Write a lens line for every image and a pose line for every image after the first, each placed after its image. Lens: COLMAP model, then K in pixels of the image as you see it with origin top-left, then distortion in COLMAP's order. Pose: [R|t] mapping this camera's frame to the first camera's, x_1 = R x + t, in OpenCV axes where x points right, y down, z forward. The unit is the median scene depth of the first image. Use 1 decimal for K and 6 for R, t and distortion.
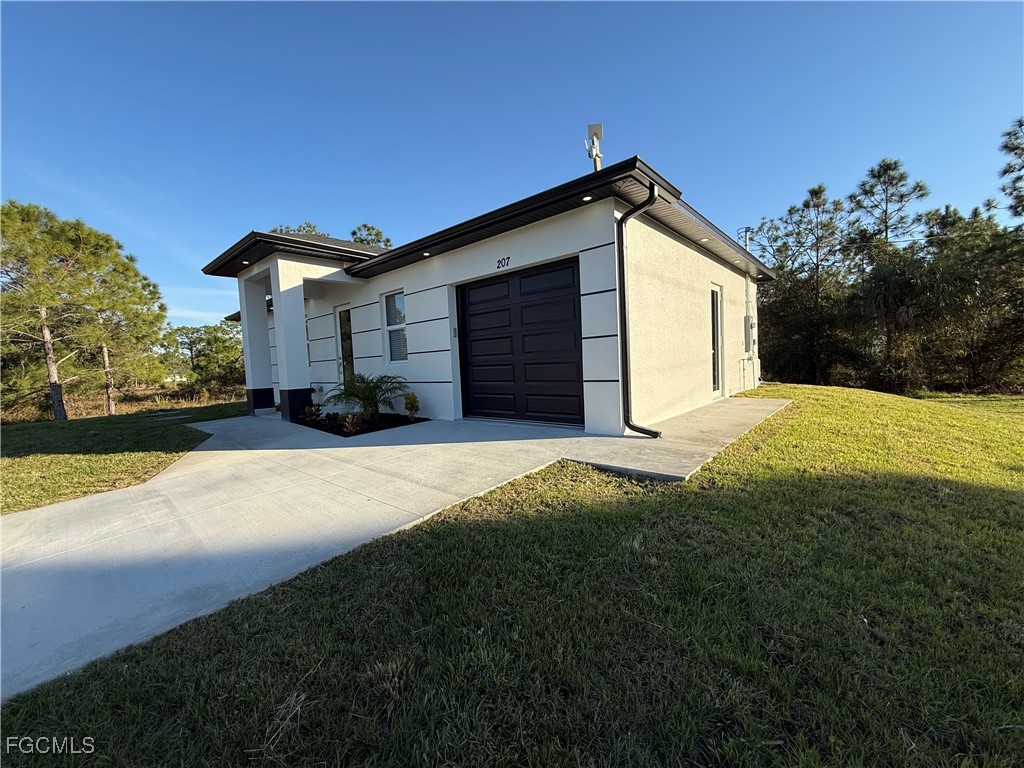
lens RADIAL K [[412.3, 0, 512.0], [0, 412.3, 384.0], [0, 0, 1]] dist [0.001232, 0.000252]
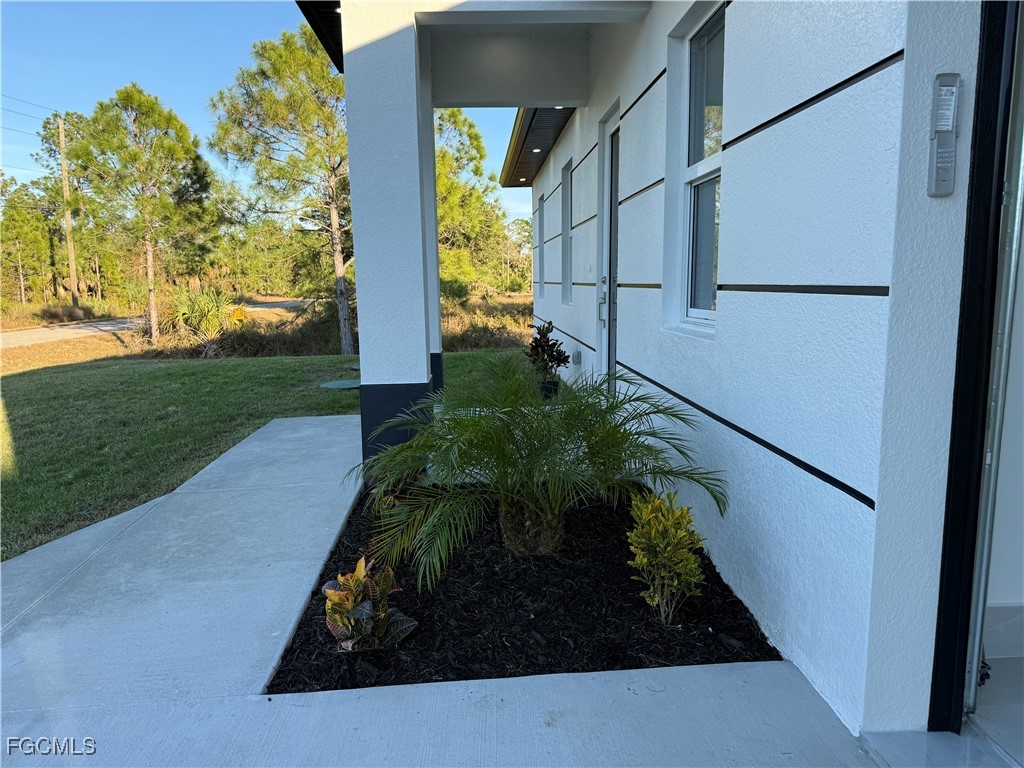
lens RADIAL K [[728.3, 0, 512.9], [0, 728.3, 388.0], [0, 0, 1]] dist [0.108692, -0.189118]
pose [[0.698723, 0.151284, -0.699214, -0.052868], [-0.071499, 0.987258, 0.142157, -0.068878], [0.711811, -0.049336, 0.700636, 0.671454]]
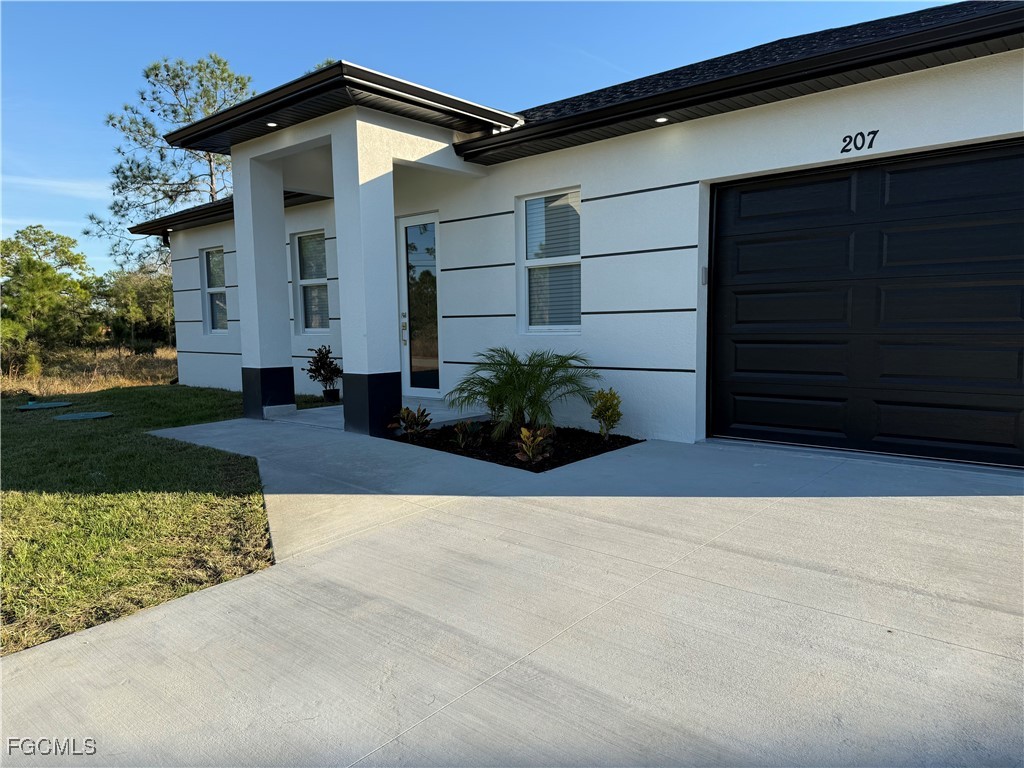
lens RADIAL K [[728.3, 0, 512.9], [0, 728.3, 388.0], [0, 0, 1]] dist [0.108692, -0.189118]
pose [[0.999470, 0.032468, 0.002499, -0.348432], [-0.032538, 0.998803, 0.036528, -0.008720], [-0.001310, -0.036590, 0.999330, 0.064504]]
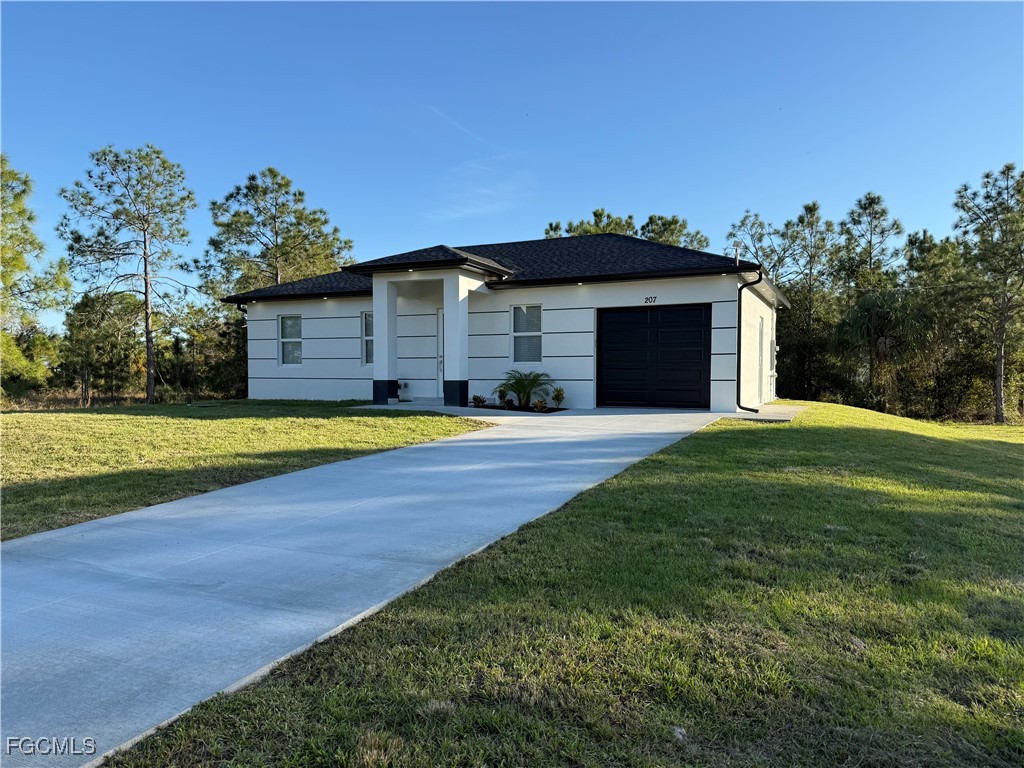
lens RADIAL K [[728.3, 0, 512.9], [0, 728.3, 388.0], [0, 0, 1]] dist [0.108692, -0.189118]
pose [[0.959526, 0.045700, 0.277886, -0.965479], [-0.033867, 0.998309, -0.047235, 0.130733], [-0.279575, 0.035912, 0.959452, -1.098348]]
